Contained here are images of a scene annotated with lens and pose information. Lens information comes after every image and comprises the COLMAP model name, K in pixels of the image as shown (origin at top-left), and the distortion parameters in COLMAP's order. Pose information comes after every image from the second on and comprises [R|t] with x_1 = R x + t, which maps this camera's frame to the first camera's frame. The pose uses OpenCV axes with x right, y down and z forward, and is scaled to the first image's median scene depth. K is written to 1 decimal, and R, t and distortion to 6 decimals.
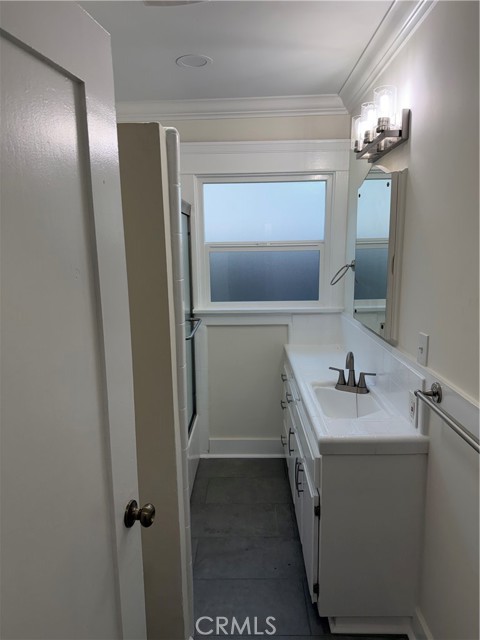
lens RADIAL K [[459.0, 0, 237.9], [0, 459.0, 325.6], [0, 0, 1]] dist [0.068669, -0.090341]
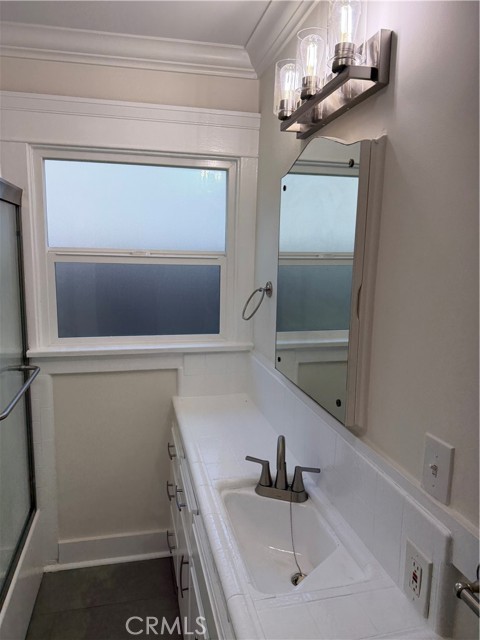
lens RADIAL K [[459.0, 0, 246.2], [0, 459.0, 319.0], [0, 0, 1]] dist [0.068669, -0.090341]
pose [[0.965051, -0.005592, 0.262004, 0.030199], [0.012744, 0.999591, -0.025606, -0.064651], [-0.261753, 0.028050, 0.964727, 0.319586]]
